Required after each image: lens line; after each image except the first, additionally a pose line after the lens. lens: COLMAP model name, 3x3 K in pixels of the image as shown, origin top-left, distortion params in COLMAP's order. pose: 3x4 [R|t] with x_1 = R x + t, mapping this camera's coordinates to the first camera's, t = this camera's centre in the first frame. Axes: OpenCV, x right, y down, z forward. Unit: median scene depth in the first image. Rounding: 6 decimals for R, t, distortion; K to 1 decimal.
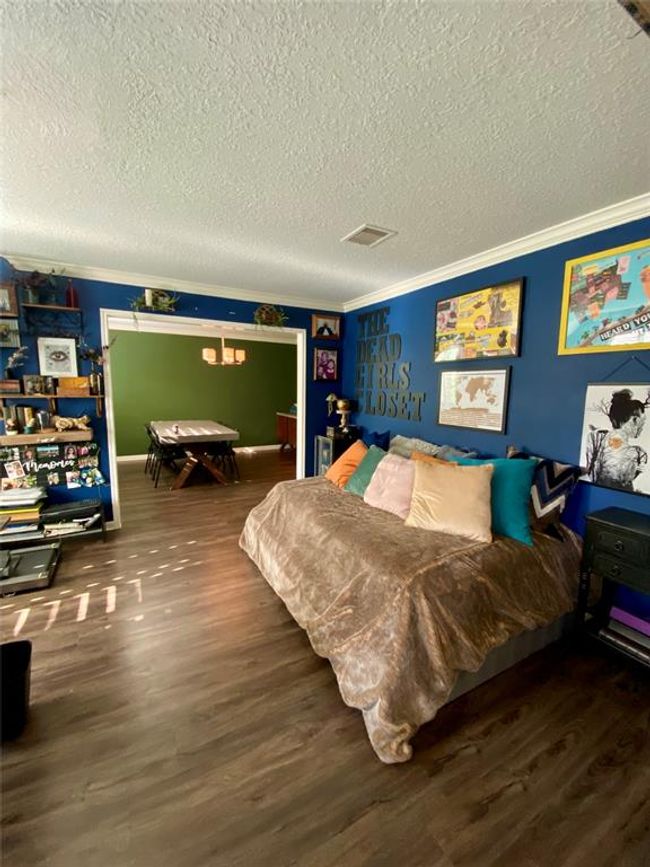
lens RADIAL K [[352.7, 0, 323.4], [0, 352.7, 430.9], [0, 0, 1]] dist [0.026498, -0.025352]
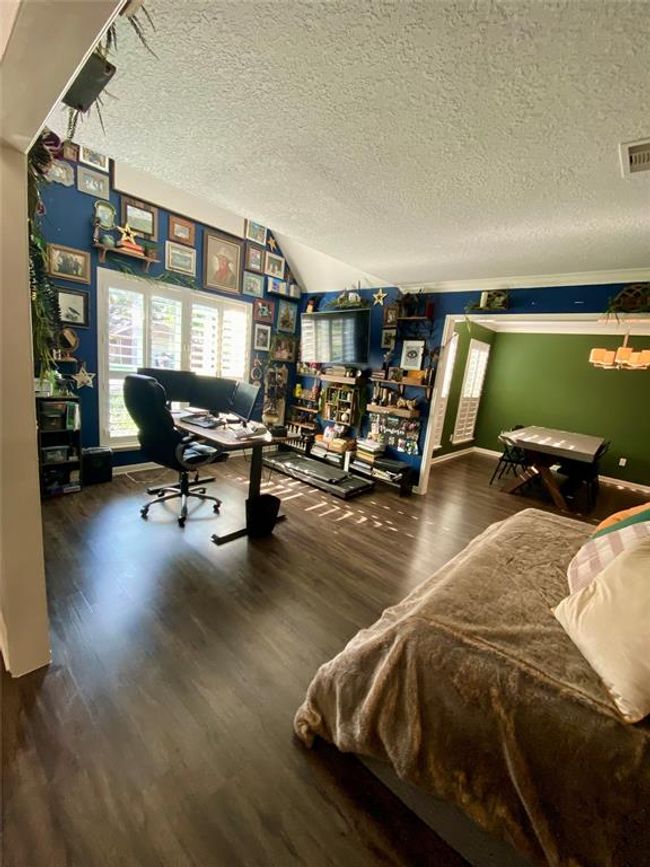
lens RADIAL K [[351.1, 0, 324.0], [0, 351.1, 436.9], [0, 0, 1]] dist [0.024032, -0.011601]
pose [[0.323619, 0.214338, -0.921591, 0.462492], [-0.217216, 0.964821, 0.148116, -0.030864], [0.920917, 0.152252, 0.358792, 0.255238]]
